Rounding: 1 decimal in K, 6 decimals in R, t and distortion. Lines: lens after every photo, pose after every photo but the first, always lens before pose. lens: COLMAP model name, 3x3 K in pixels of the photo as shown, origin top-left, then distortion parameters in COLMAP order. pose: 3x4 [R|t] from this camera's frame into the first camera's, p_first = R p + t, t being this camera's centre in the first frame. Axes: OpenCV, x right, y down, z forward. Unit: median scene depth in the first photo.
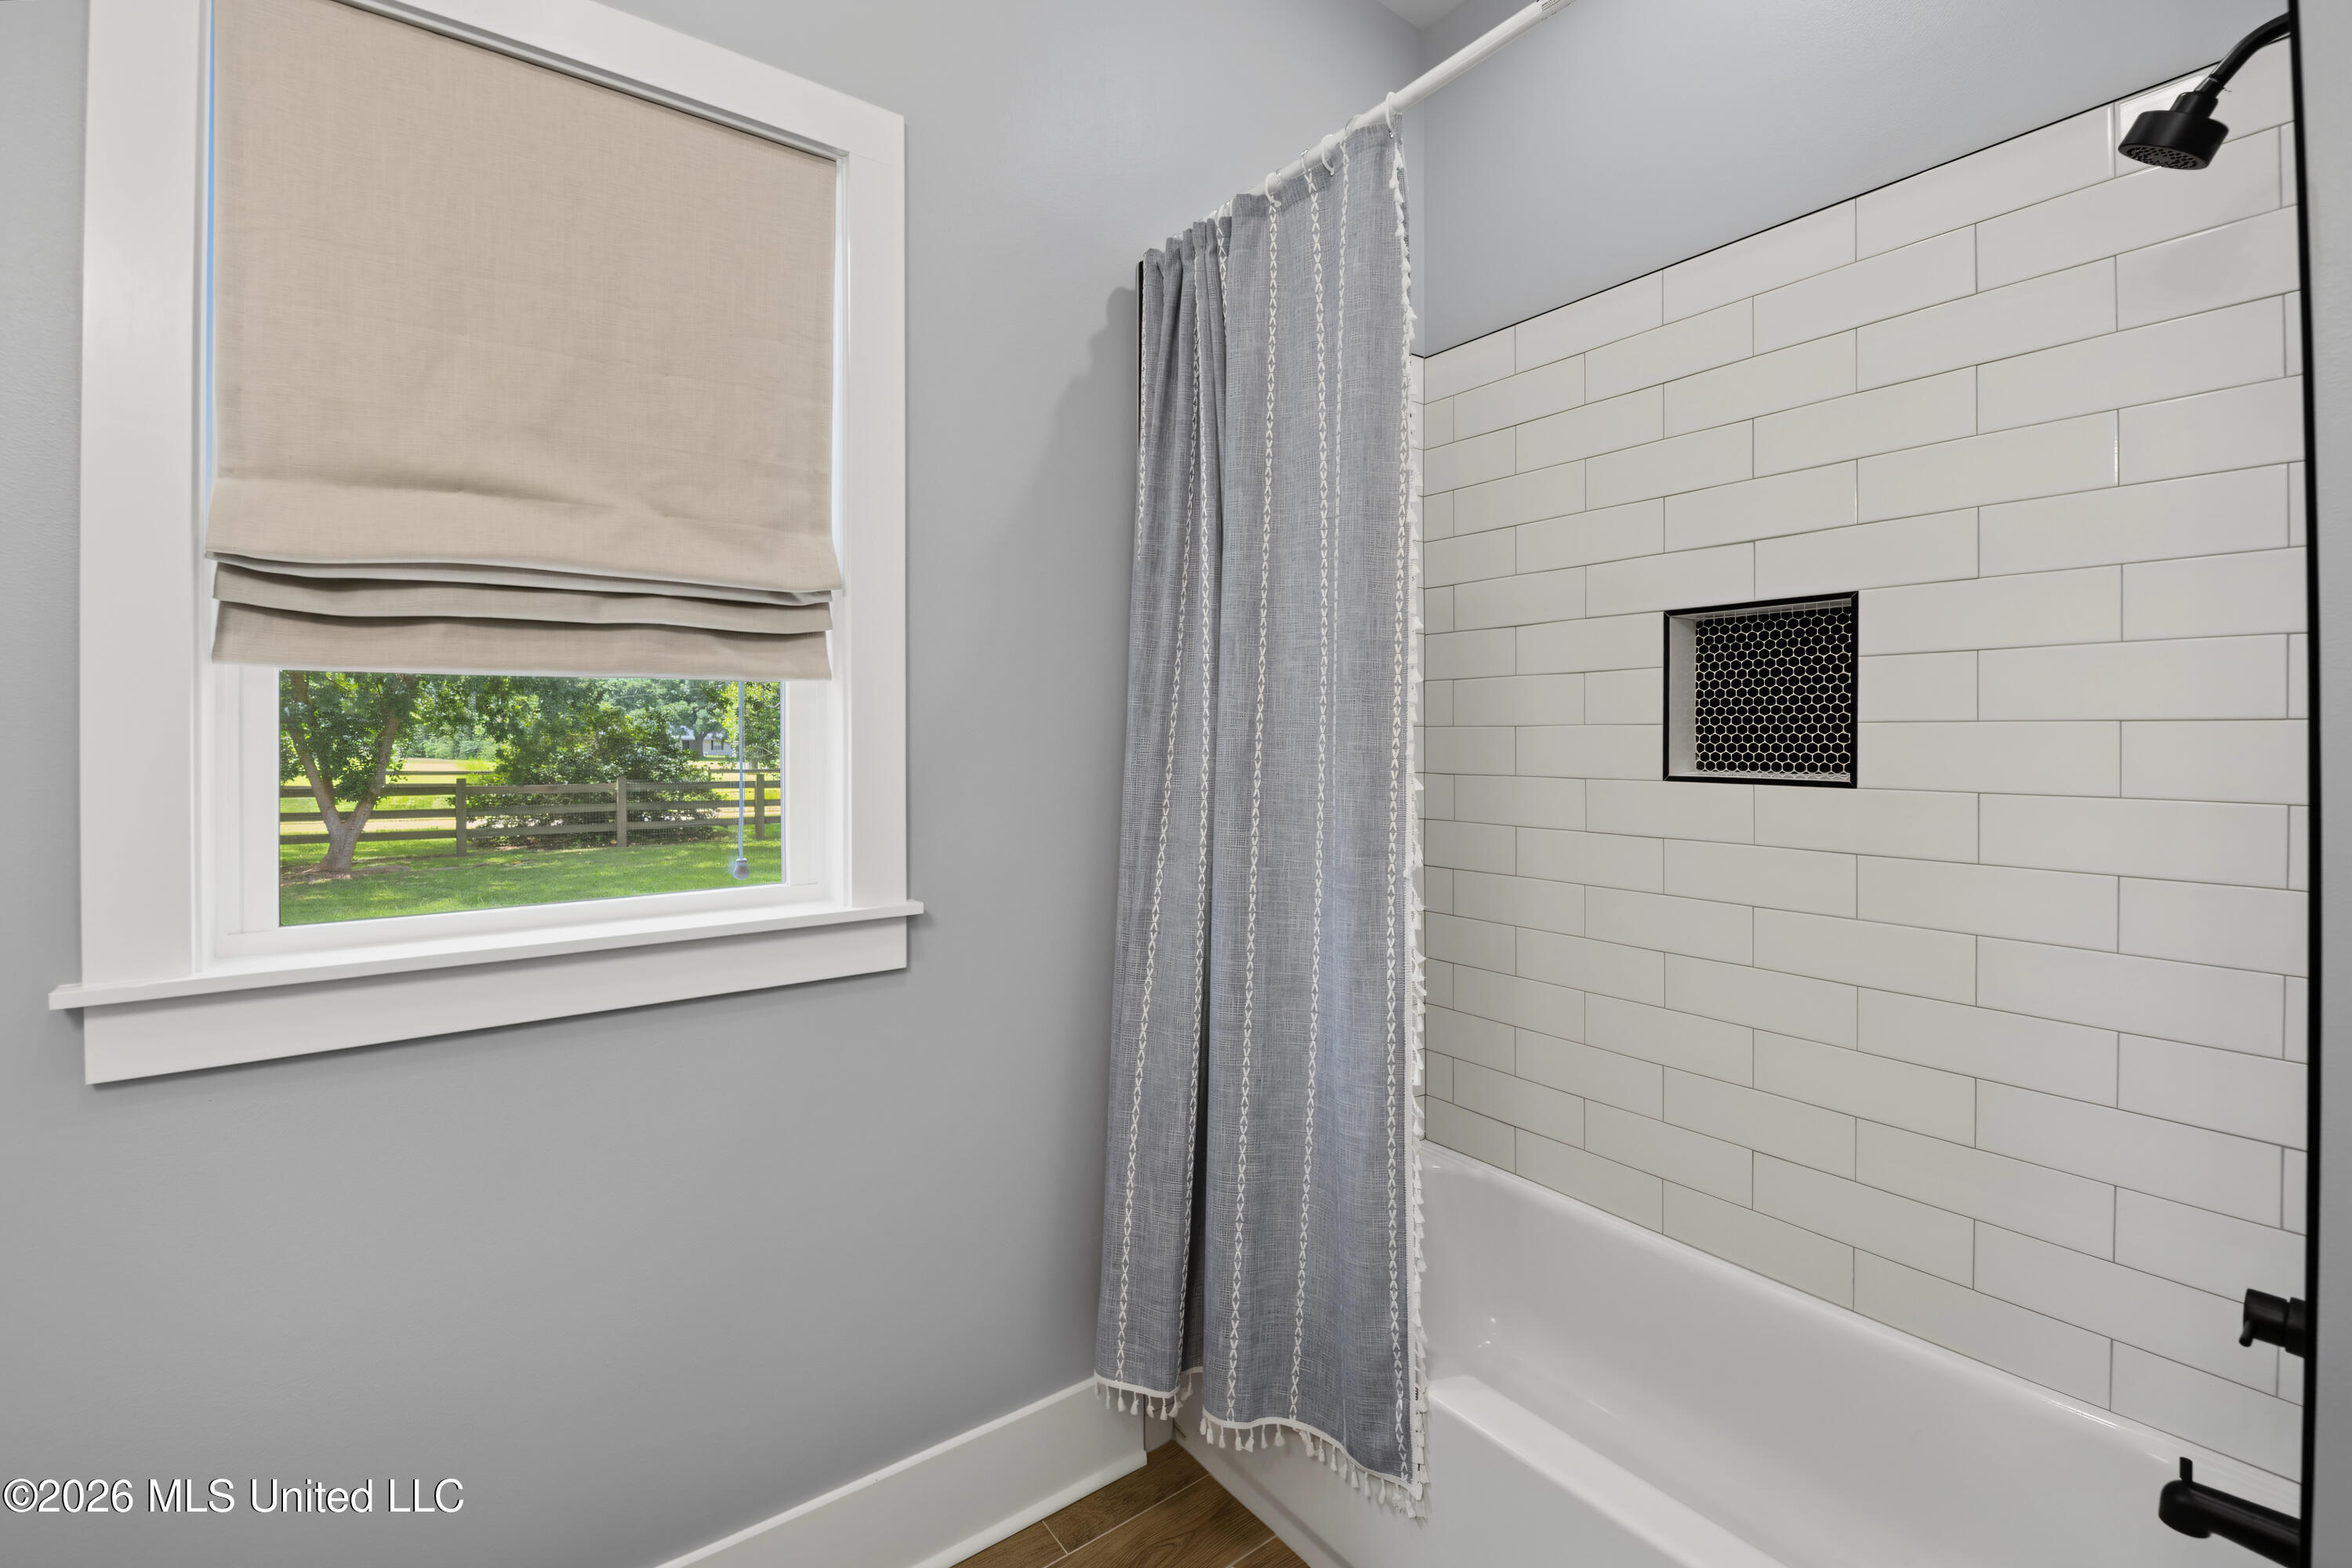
lens RADIAL K [[999.7, 0, 1183.1], [0, 999.7, 757.8], [0, 0, 1]] dist [-0.014730, -0.000134]
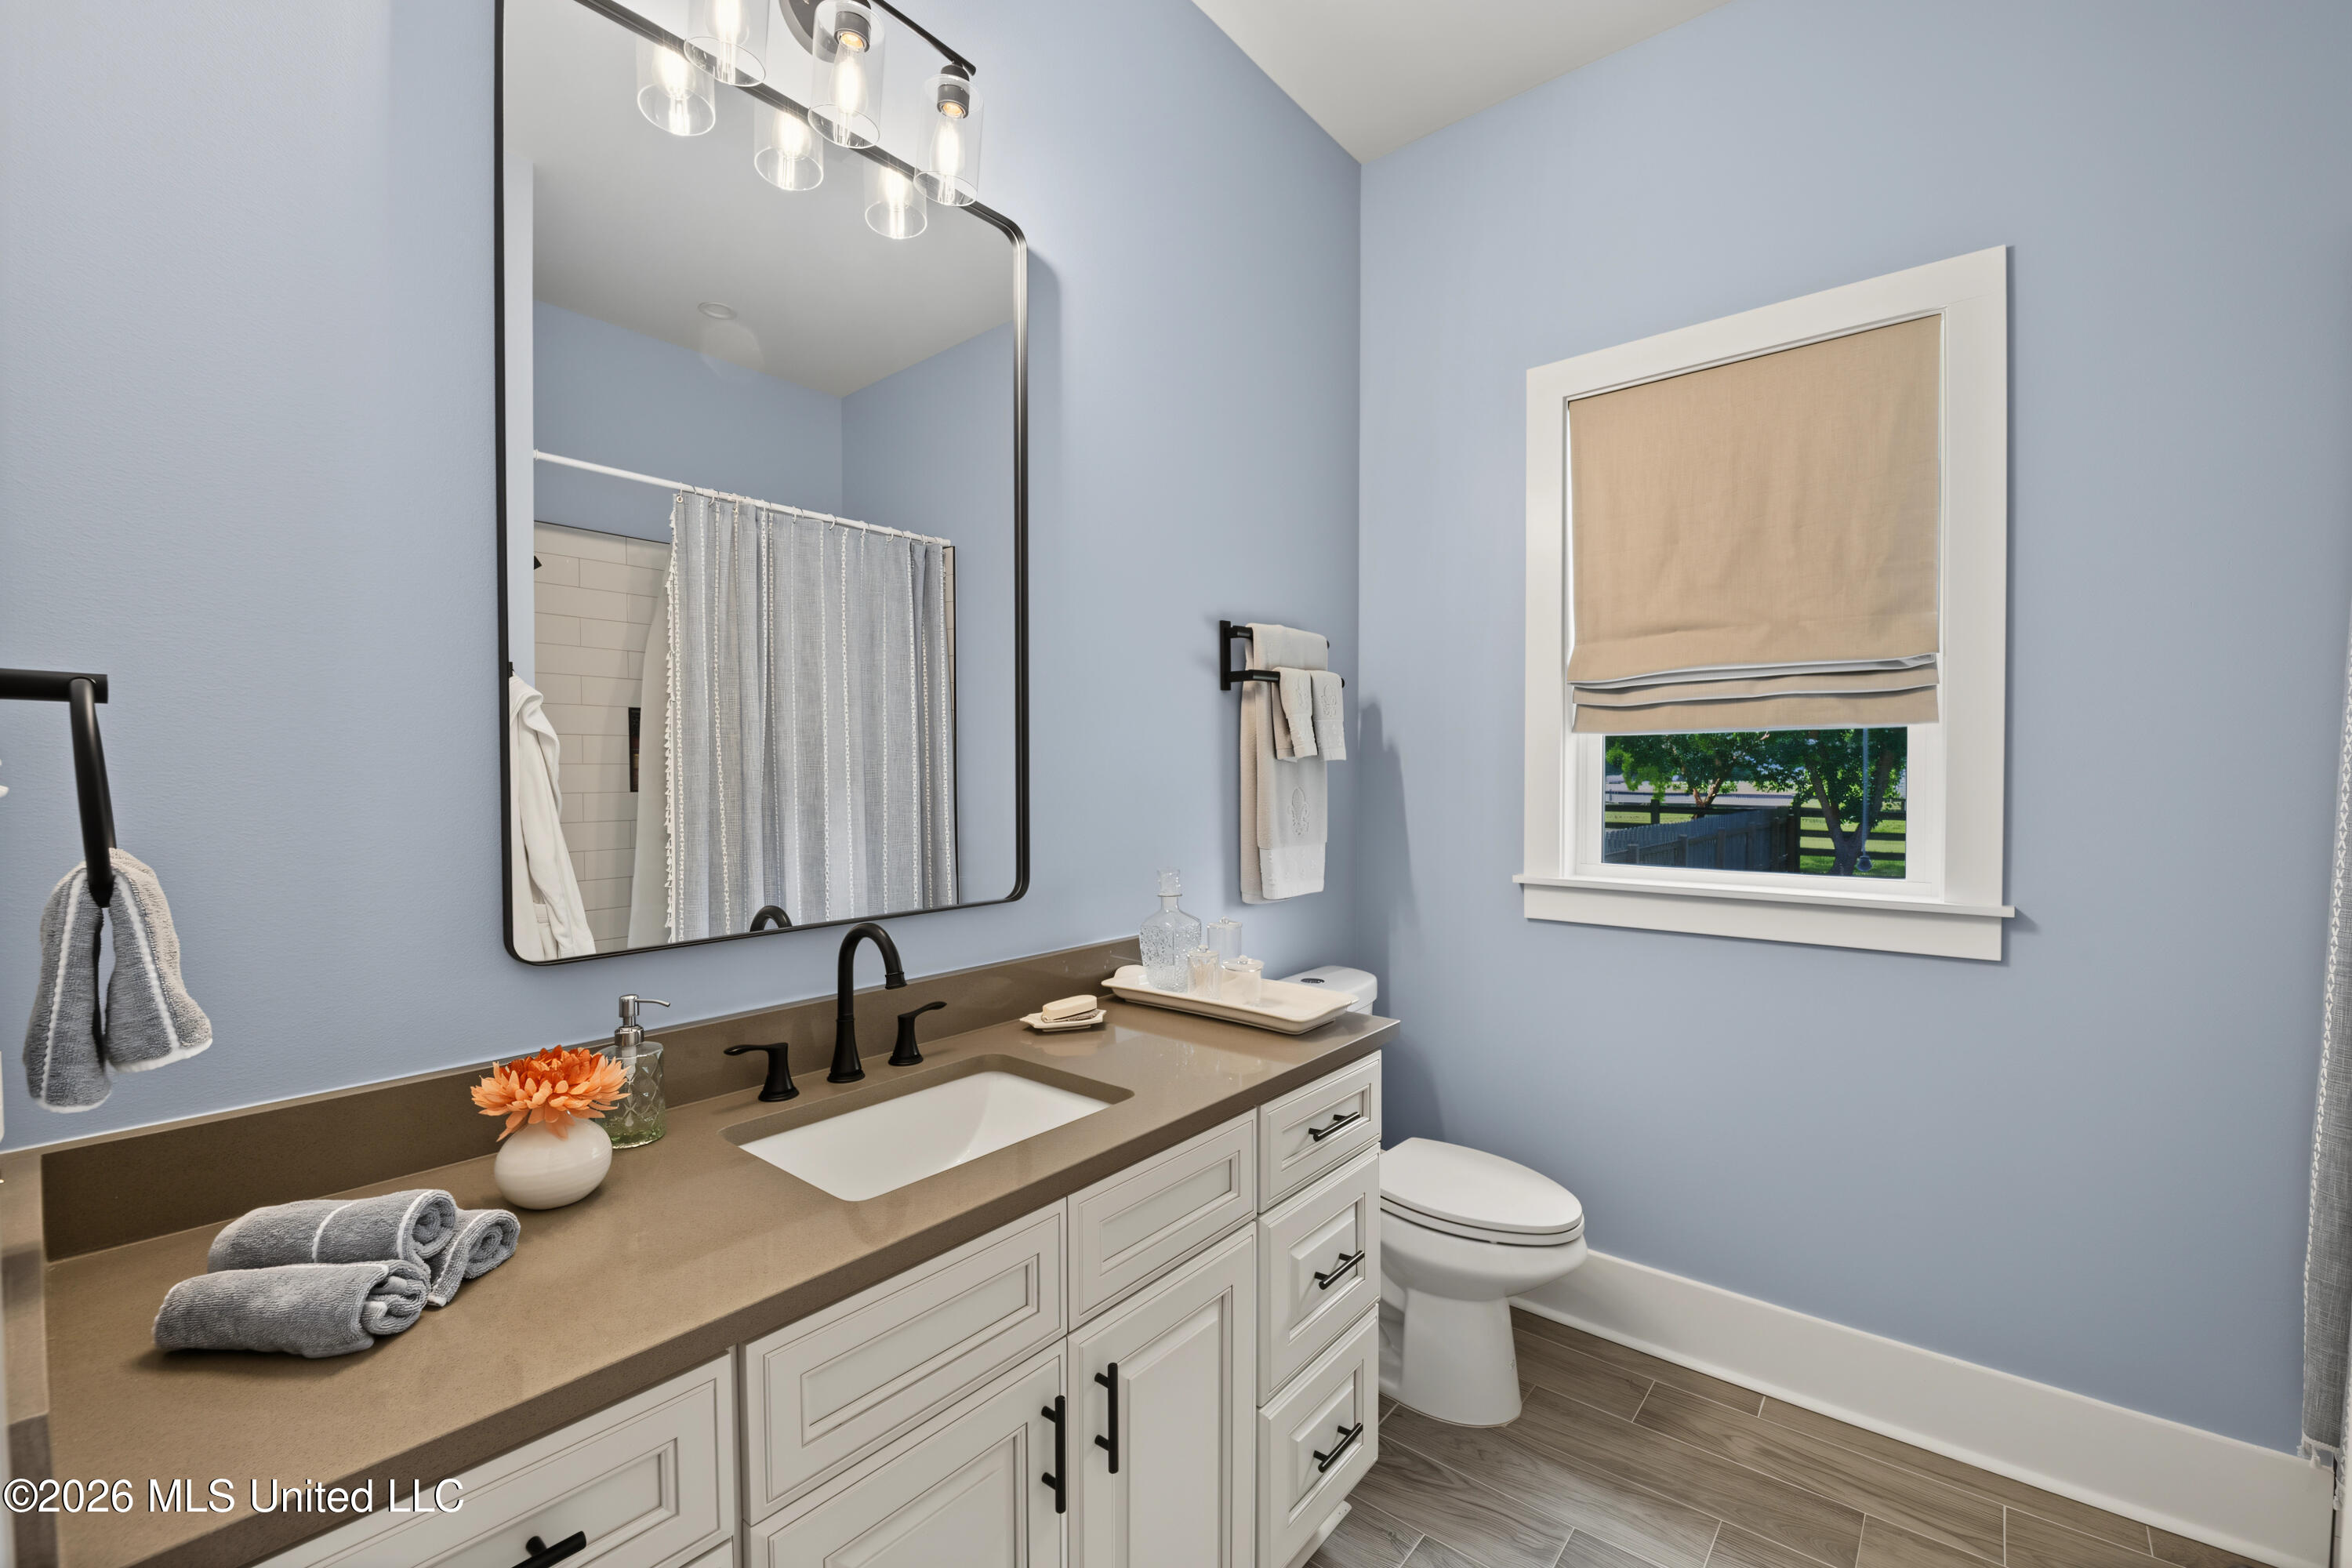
lens RADIAL K [[999.7, 0, 1183.1], [0, 999.7, 757.8], [0, 0, 1]] dist [-0.014730, -0.000134]
pose [[0.236838, -0.010561, -0.971492, 0.649456], [-0.018477, 0.999711, -0.015373, 0.003692], [0.971374, 0.021591, 0.236574, -0.234312]]
